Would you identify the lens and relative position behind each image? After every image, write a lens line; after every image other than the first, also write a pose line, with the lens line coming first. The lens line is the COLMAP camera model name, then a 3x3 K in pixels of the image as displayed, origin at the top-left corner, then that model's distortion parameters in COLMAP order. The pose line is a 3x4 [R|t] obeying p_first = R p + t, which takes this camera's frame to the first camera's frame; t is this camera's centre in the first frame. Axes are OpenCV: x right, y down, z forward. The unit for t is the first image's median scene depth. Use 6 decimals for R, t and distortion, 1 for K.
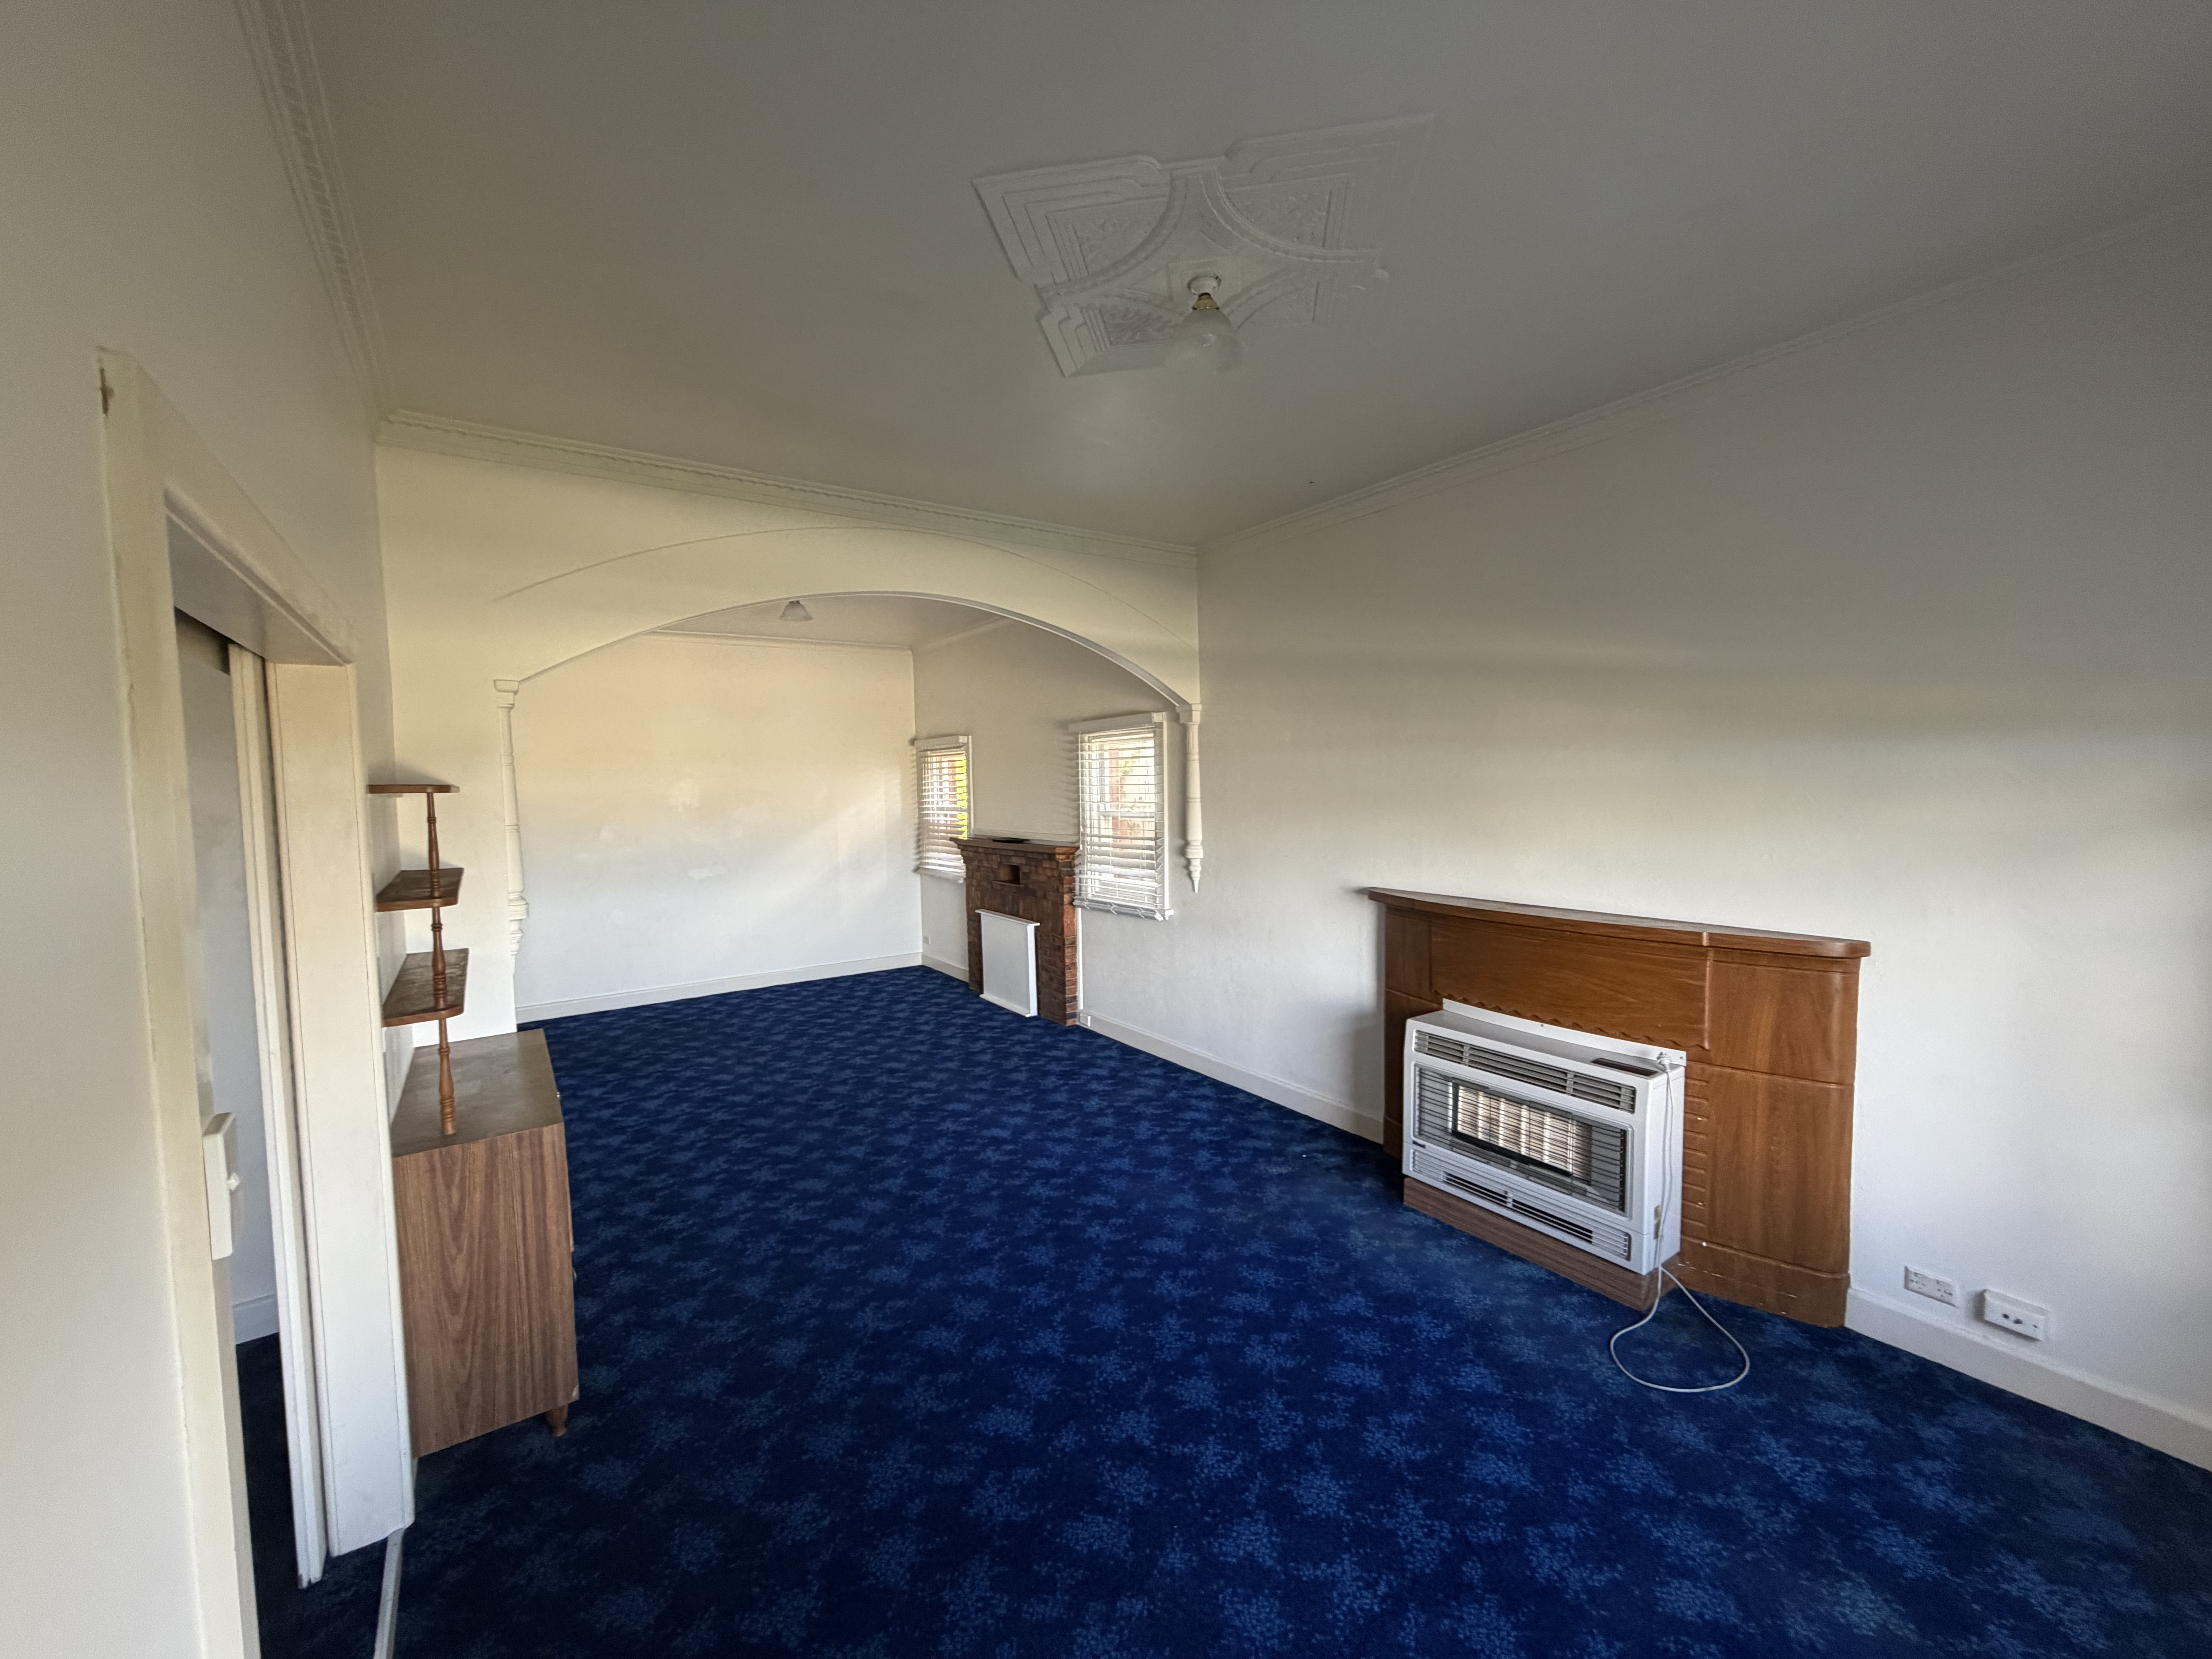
lens RADIAL K [[888.3, 0, 1104.9], [0, 888.3, 829.1], [0, 0, 1]] dist [-0.002436, -0.000123]
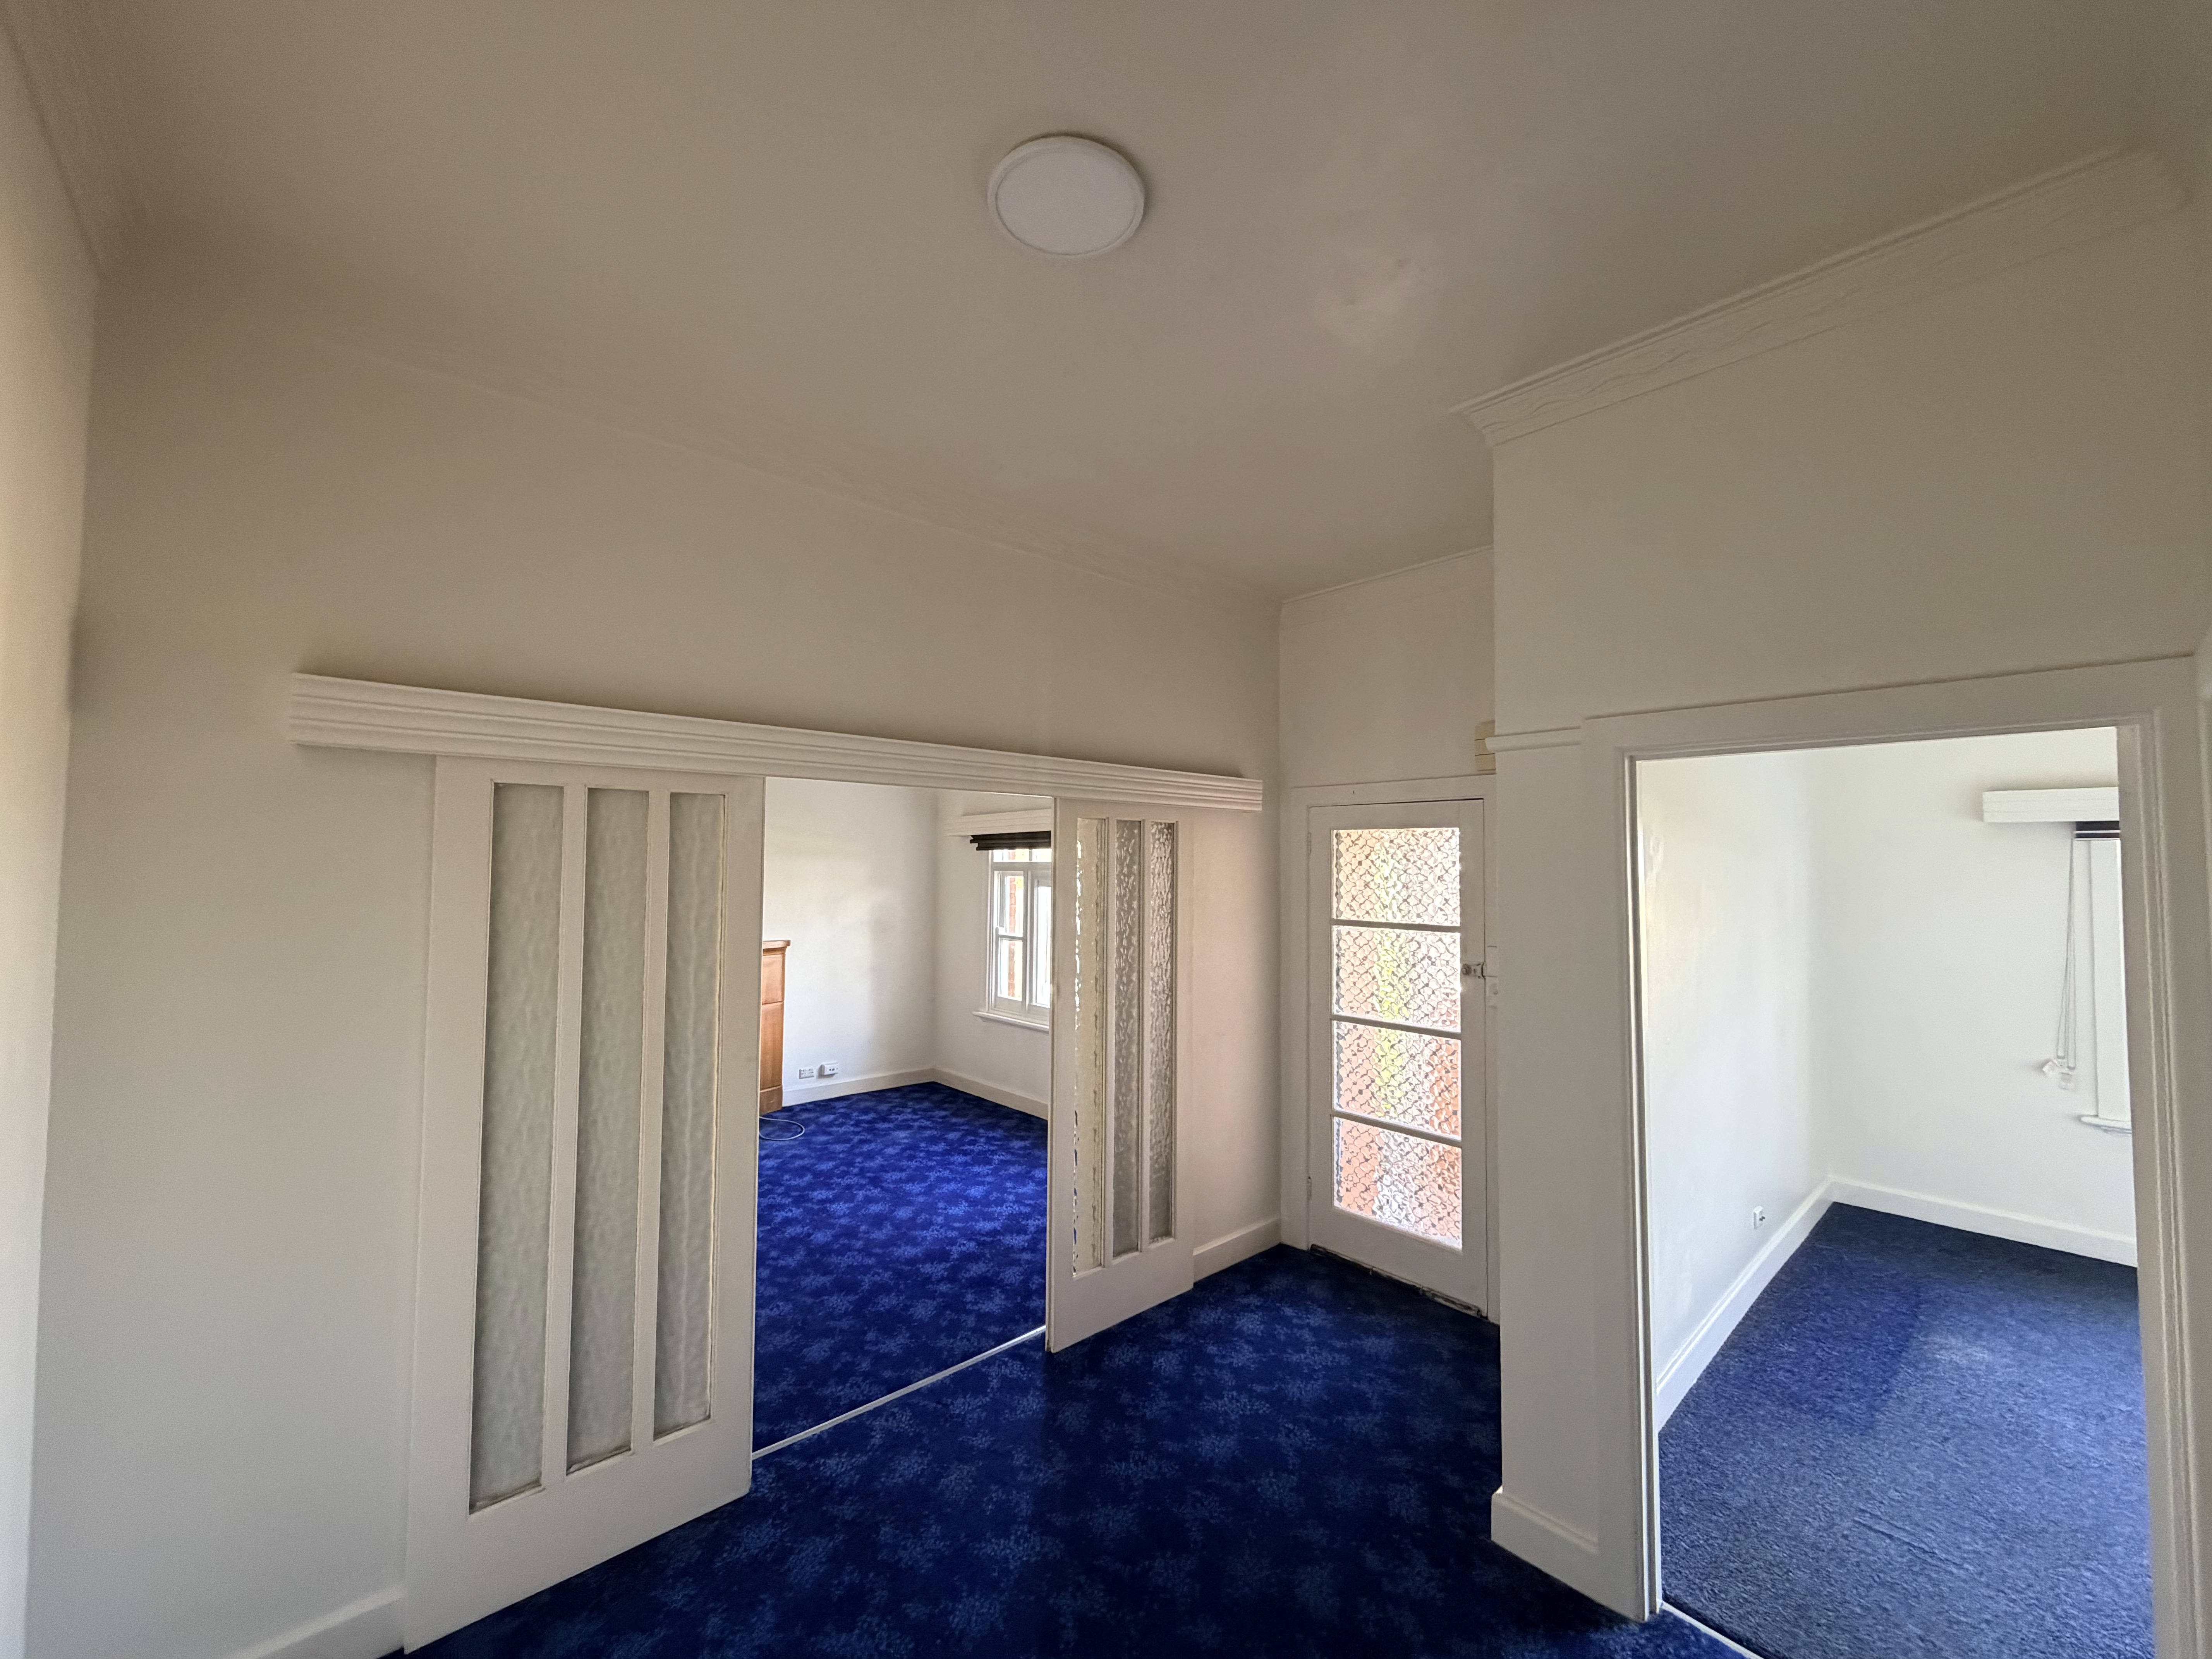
lens RADIAL K [[888.3, 0, 1105.1], [0, 888.3, 831.4], [0, 0, 1]] dist [-0.002436, -0.000123]
pose [[-0.135855, 0.057944, 0.989033, -2.021169], [0.057275, 0.997078, -0.050548, 0.003463], [-0.989072, 0.049779, -0.138777, 0.549249]]
